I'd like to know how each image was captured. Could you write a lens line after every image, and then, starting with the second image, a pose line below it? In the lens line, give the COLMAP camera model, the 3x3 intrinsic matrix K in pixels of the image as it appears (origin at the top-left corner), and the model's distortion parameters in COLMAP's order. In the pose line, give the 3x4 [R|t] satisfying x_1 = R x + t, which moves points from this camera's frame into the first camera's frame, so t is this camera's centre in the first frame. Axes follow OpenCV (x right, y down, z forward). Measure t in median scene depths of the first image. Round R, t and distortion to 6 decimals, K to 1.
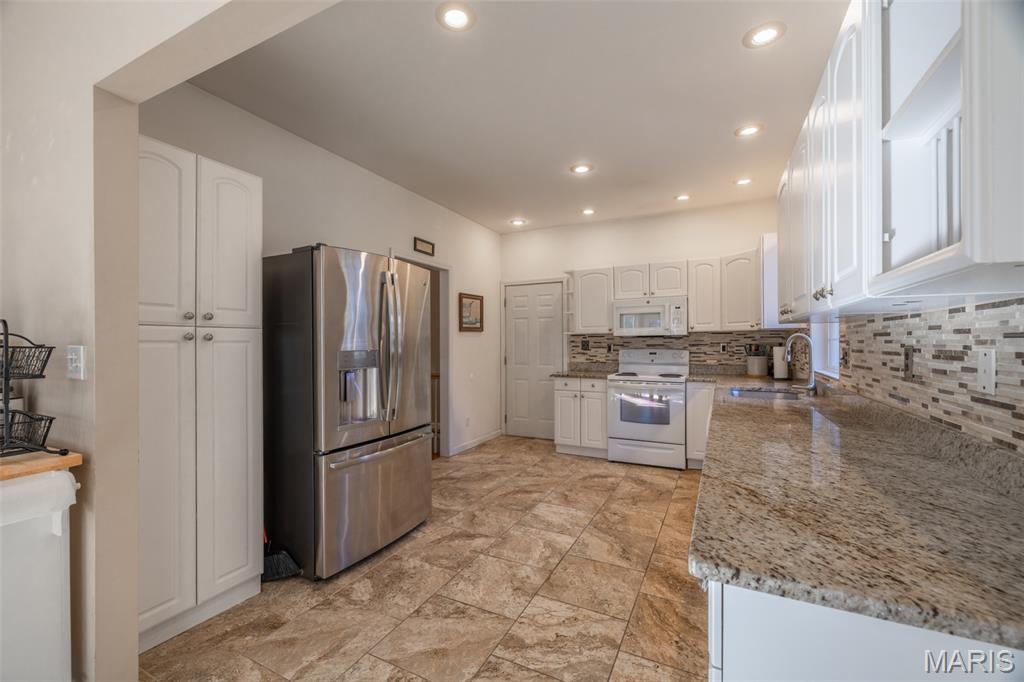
lens RADIAL K [[427.8, 0, 505.9], [0, 427.8, 342.2], [0, 0, 1]] dist [0.000562, -0.000610]
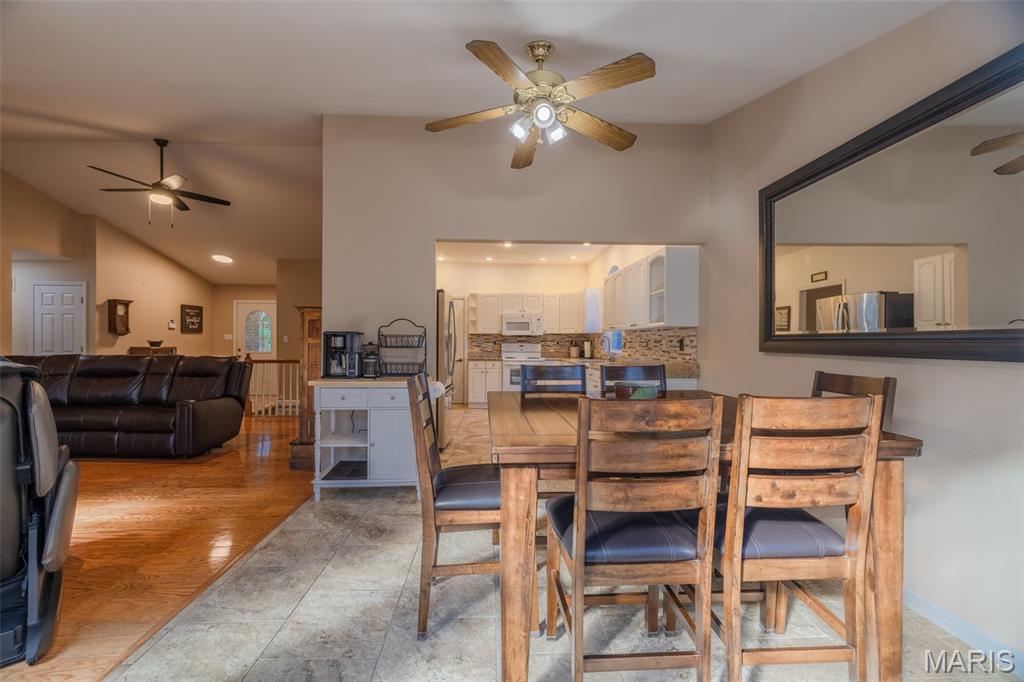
lens RADIAL K [[427.8, 0, 505.5], [0, 427.8, 345.6], [0, 0, 1]] dist [0.000562, -0.000610]
pose [[0.870964, 0.002303, 0.491342, -0.886842], [-0.007214, 0.999941, 0.008100, 0.019405], [-0.491294, -0.010599, 0.870929, -0.731279]]
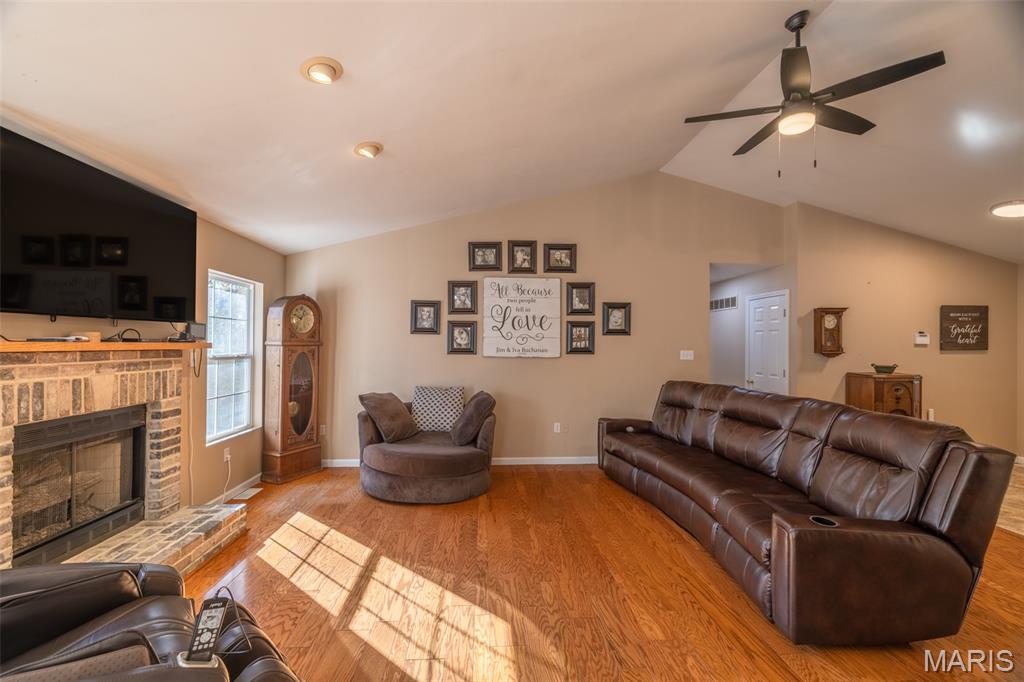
lens RADIAL K [[427.8, 0, 507.9], [0, 427.8, 342.5], [0, 0, 1]] dist [0.000562, -0.000610]
pose [[0.506055, 0.006336, -0.862478, -0.754260], [-0.008403, 0.999962, 0.002415, -0.049831], [0.862460, 0.006025, 0.506089, 0.347407]]
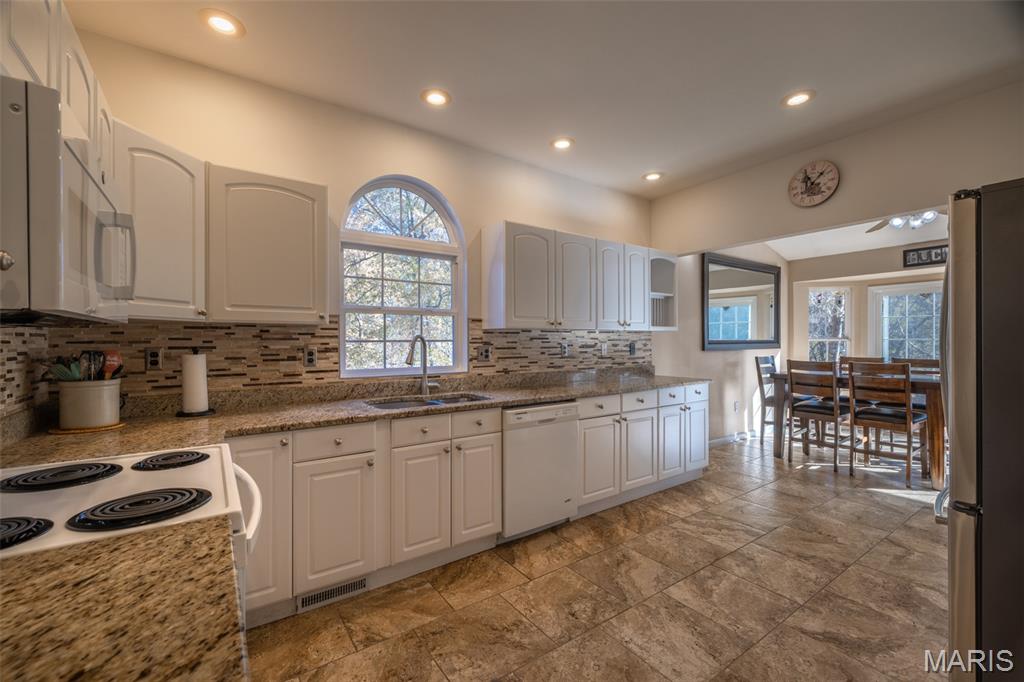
lens RADIAL K [[427.8, 0, 505.1], [0, 427.8, 334.9], [0, 0, 1]] dist [0.000562, -0.000610]
pose [[-0.881828, 0.014503, 0.471348, 0.040536], [0.007327, 0.999828, -0.017057, -0.001701], [-0.471515, -0.011587, -0.881782, 1.690250]]
